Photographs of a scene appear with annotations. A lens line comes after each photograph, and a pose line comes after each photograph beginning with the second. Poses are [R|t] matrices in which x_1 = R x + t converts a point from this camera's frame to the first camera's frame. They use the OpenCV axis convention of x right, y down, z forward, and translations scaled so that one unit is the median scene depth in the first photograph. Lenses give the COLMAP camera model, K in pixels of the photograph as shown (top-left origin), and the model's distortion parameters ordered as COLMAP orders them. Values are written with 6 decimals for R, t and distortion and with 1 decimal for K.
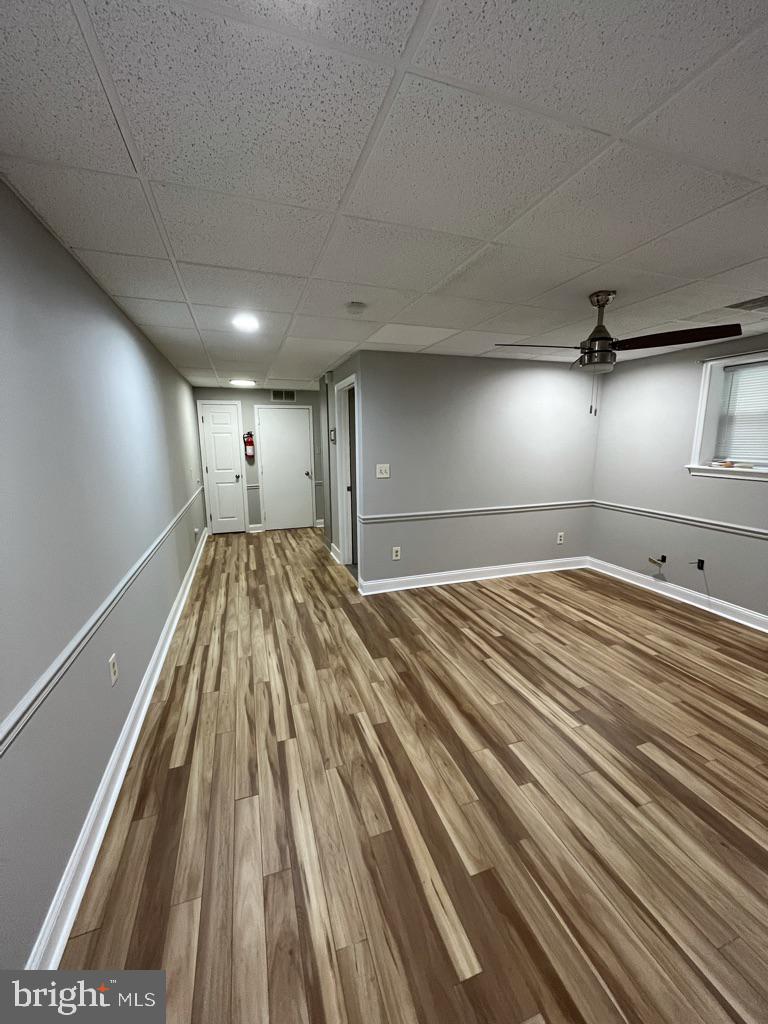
lens RADIAL K [[411.7, 0, 384.4], [0, 411.7, 510.9], [0, 0, 1]] dist [-0.002586, -0.000621]
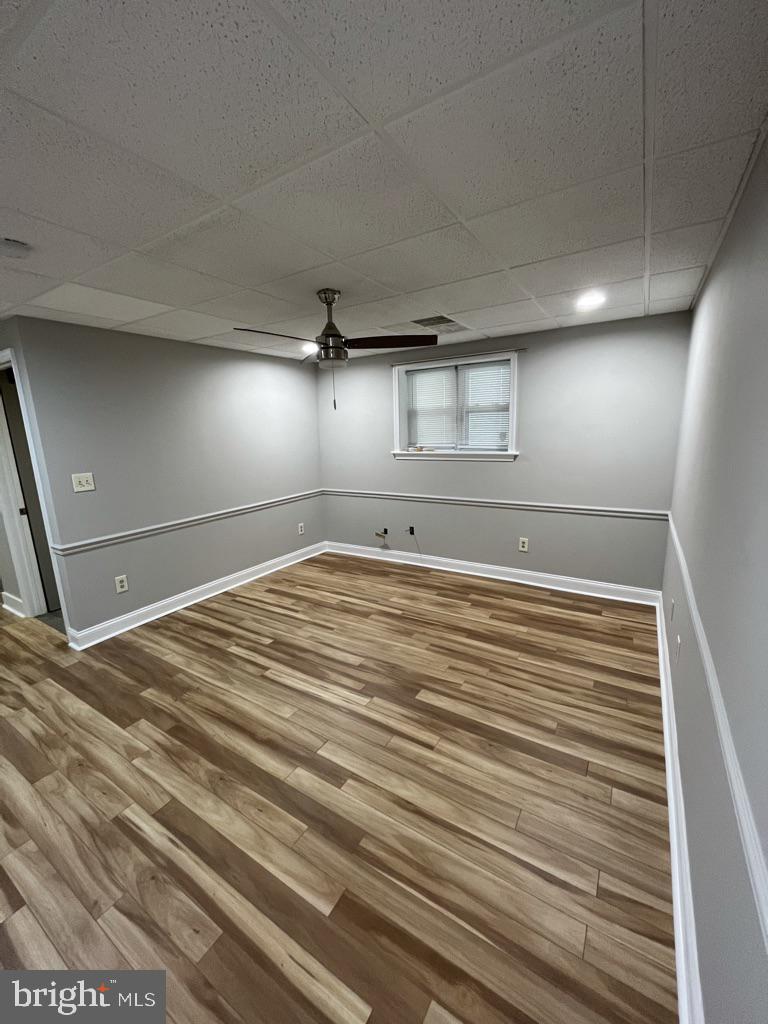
lens RADIAL K [[411.7, 0, 385.5], [0, 411.7, 511.0], [0, 0, 1]] dist [-0.002586, -0.000621]
pose [[0.776137, -0.145556, 0.613535, -0.061945], [0.138195, 0.988603, 0.059717, -0.017761], [-0.615234, 0.038439, 0.787407, 0.091415]]
